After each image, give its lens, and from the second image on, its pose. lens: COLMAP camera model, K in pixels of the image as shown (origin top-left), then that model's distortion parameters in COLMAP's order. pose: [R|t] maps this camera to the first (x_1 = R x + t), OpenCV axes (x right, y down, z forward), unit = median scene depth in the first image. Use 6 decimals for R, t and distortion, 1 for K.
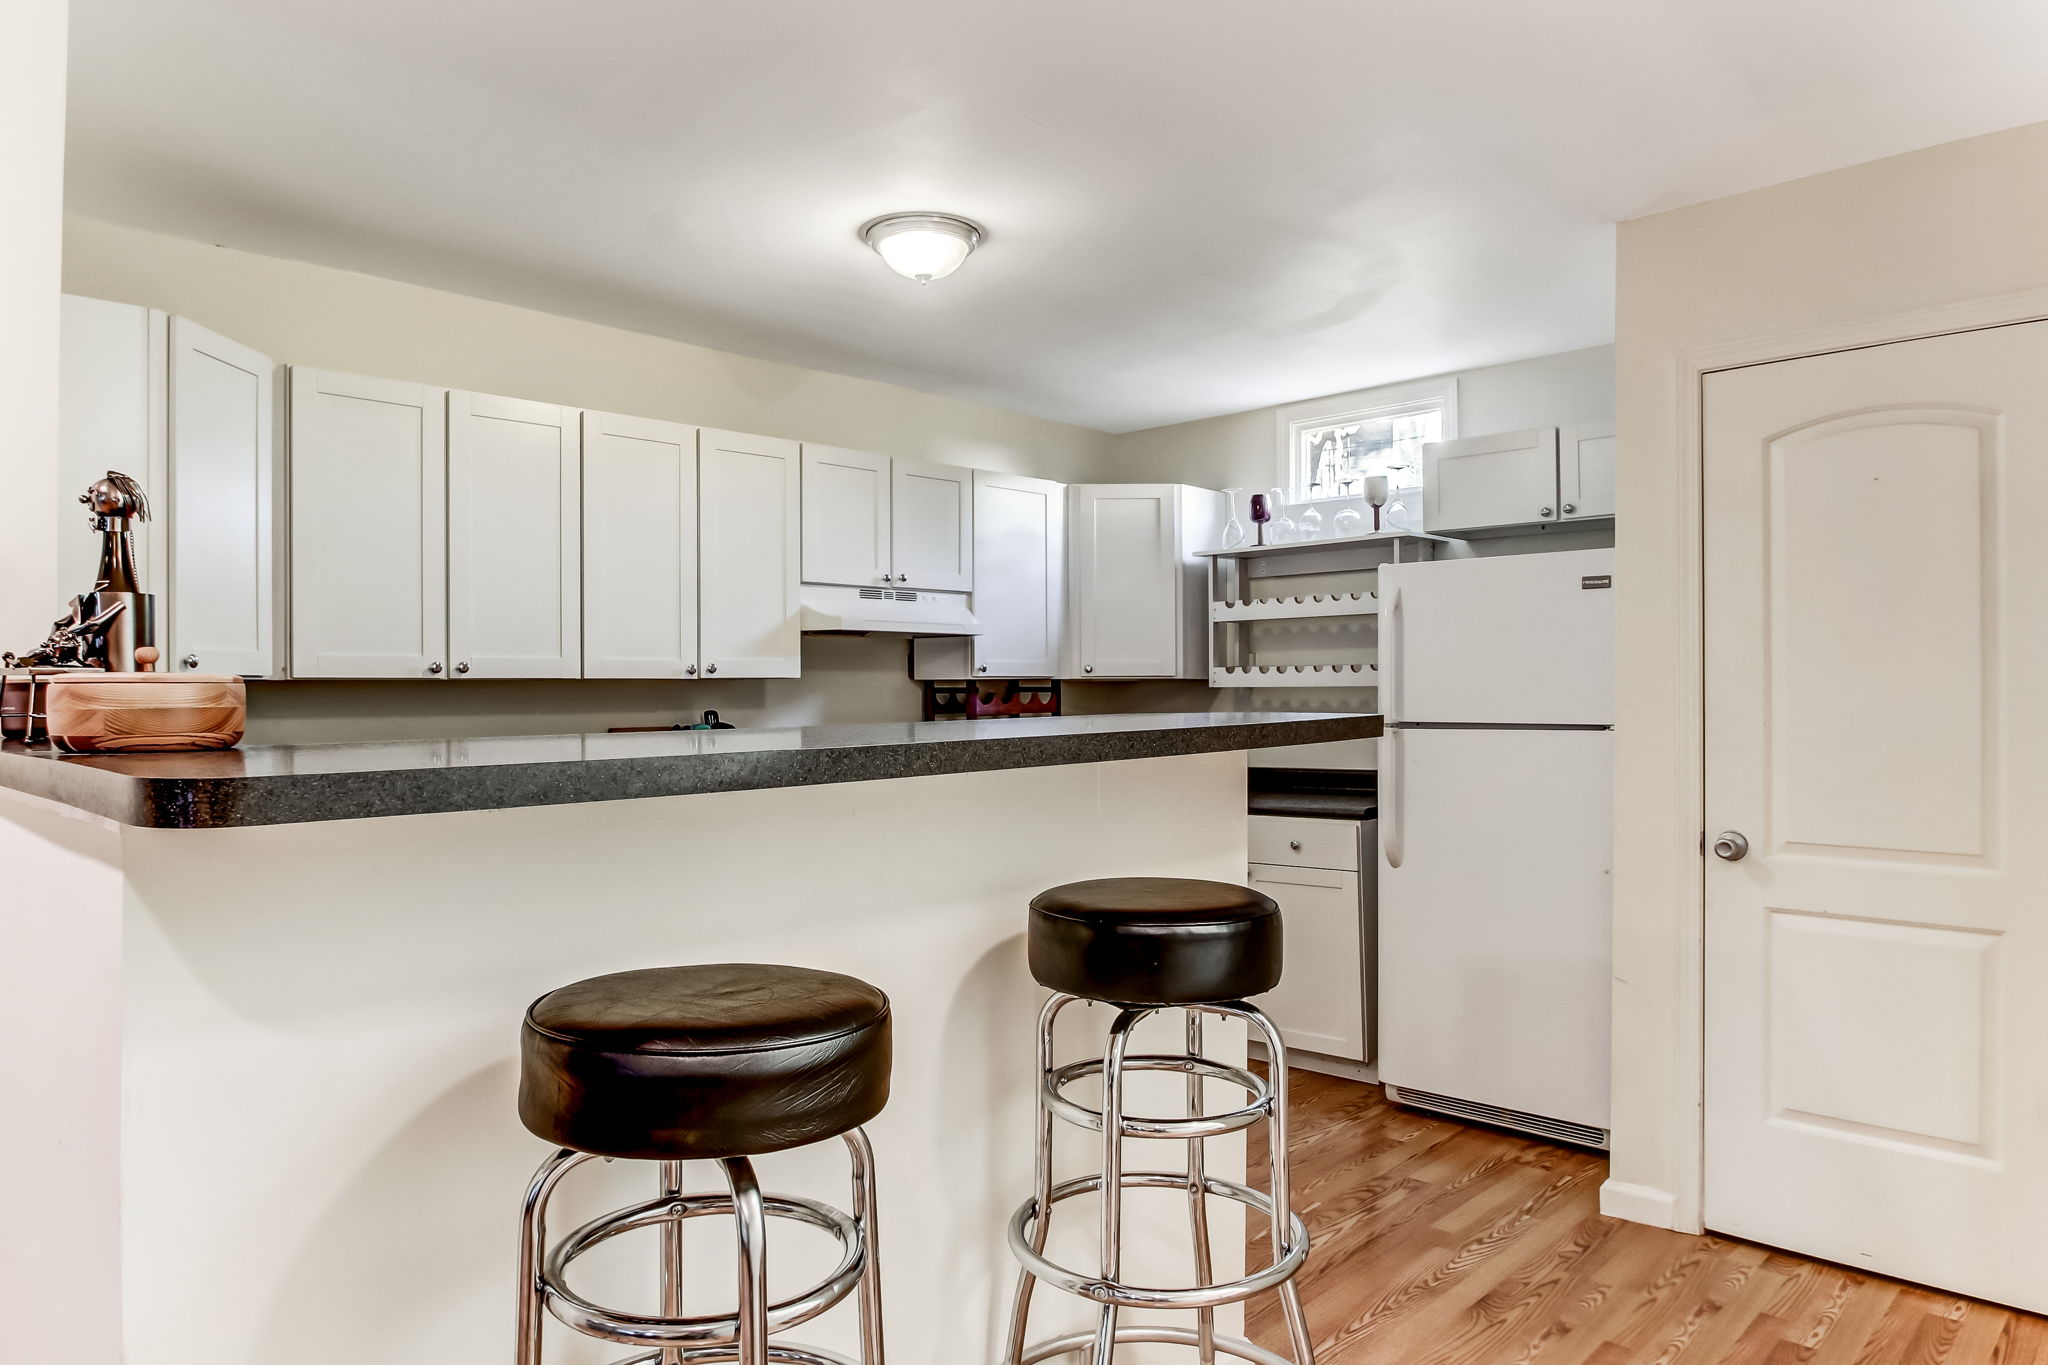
lens RADIAL K [[1336.9, 0, 1017.4], [0, 1336.9, 689.4], [0, 0, 1]] dist [-0.040821, -0.000029]
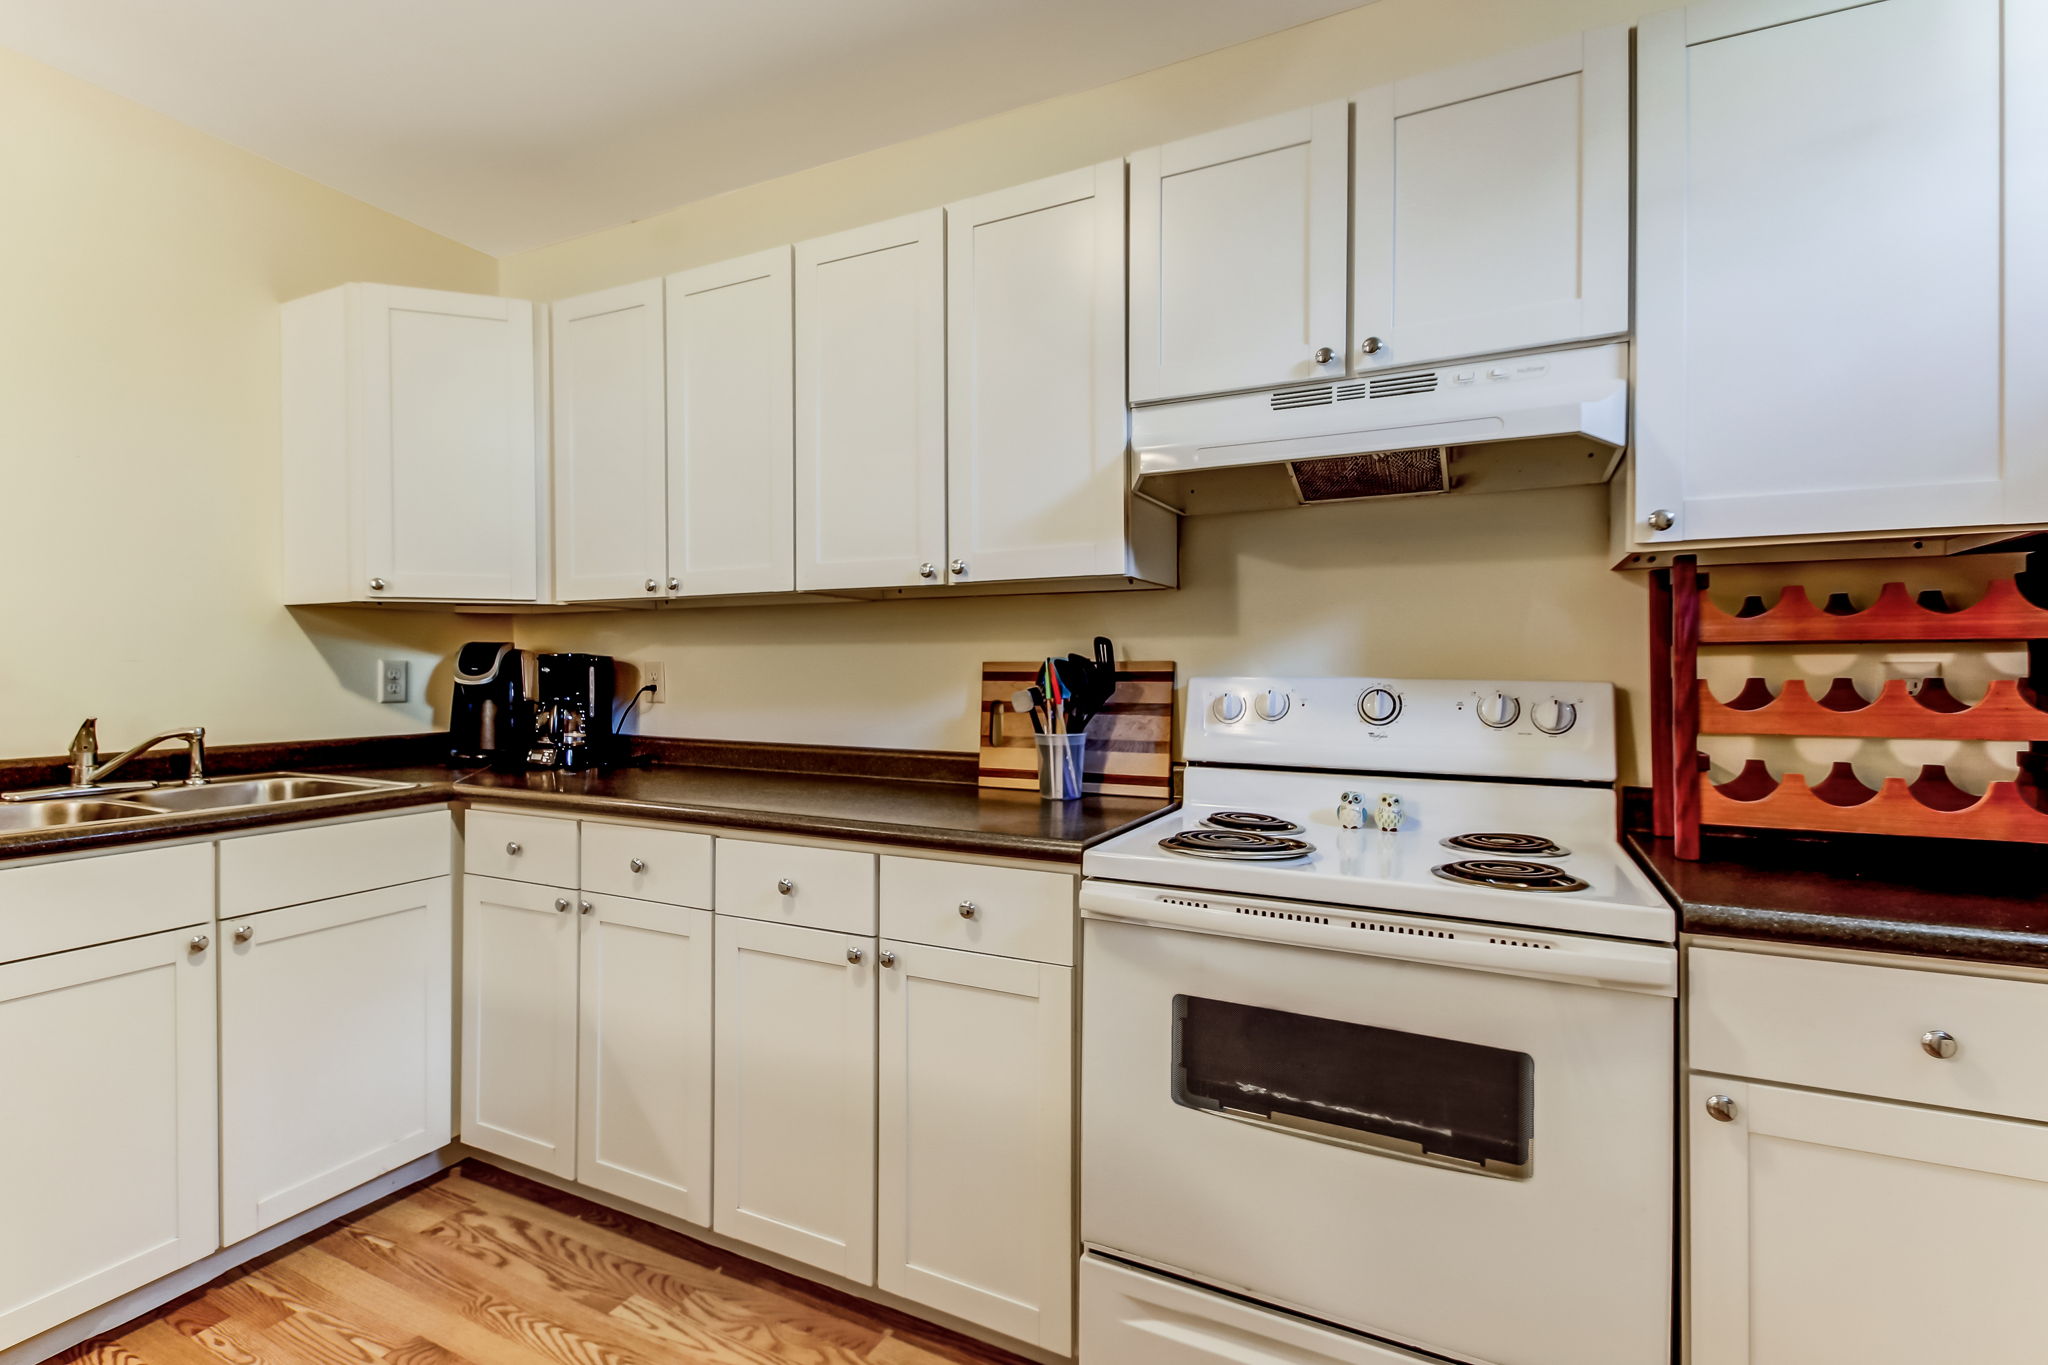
lens RADIAL K [[967.1, 0, 987.9], [0, 967.1, 675.1], [0, 0, 1]] dist [0.012585, -0.002546]
pose [[0.268355, 0.009235, -0.963276, 0.215359], [-0.004557, 0.999955, 0.008317, 0.030682], [0.963309, 0.002158, 0.268385, 0.814316]]
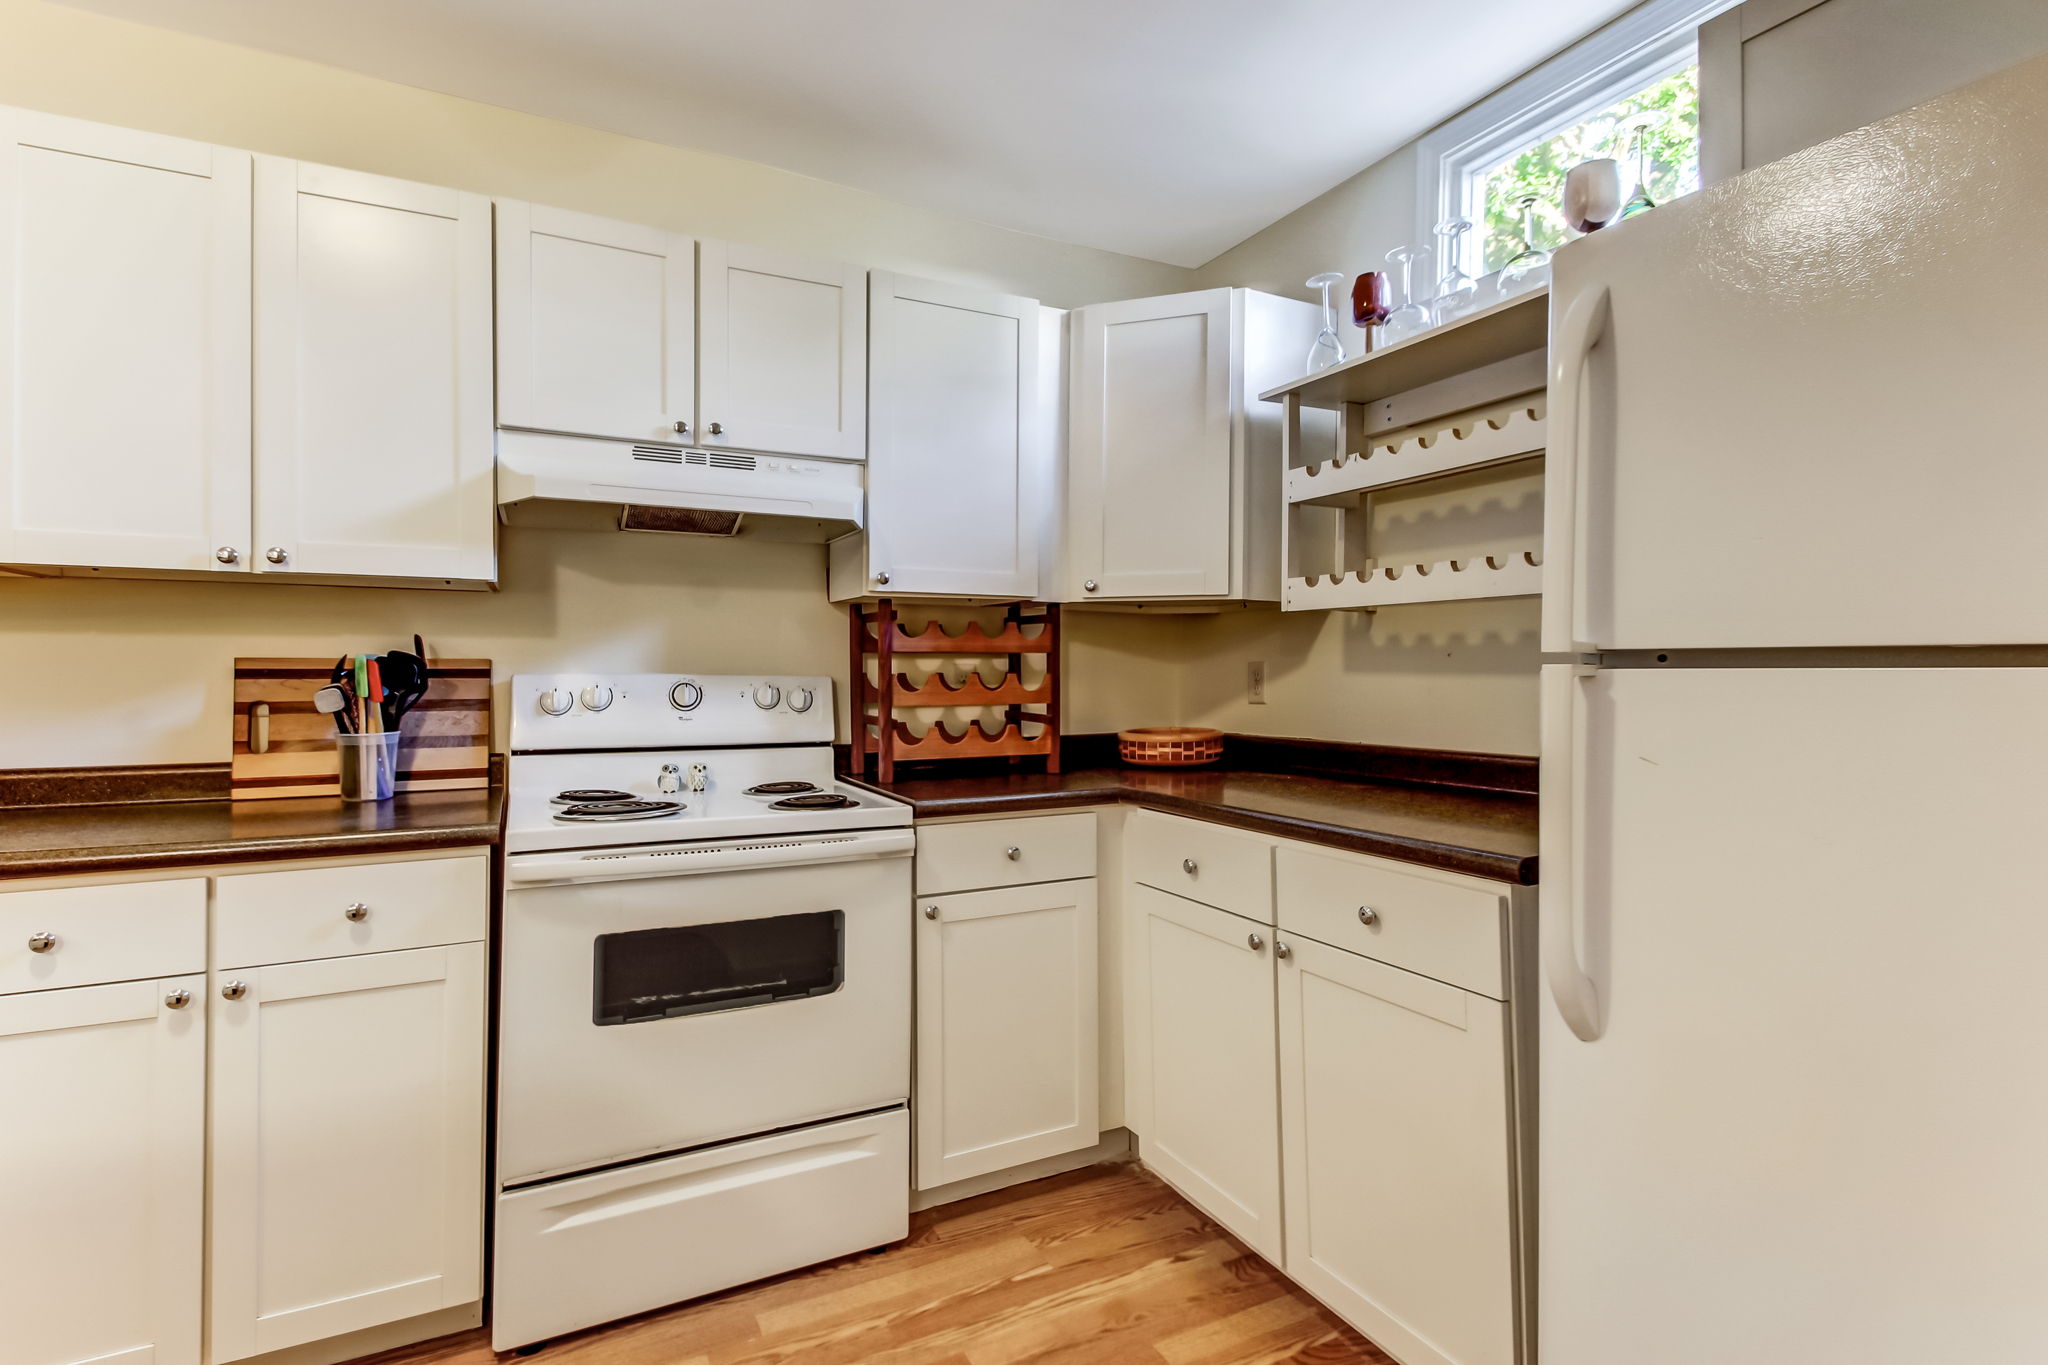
lens RADIAL K [[967.1, 0, 1007.1], [0, 967.1, 663.1], [0, 0, 1]] dist [0.012585, -0.002546]
pose [[0.937171, 0.006071, -0.348818, 0.213748], [-0.008381, 0.999952, -0.005116, 0.029716], [0.348770, 0.007718, 0.937177, 0.646531]]
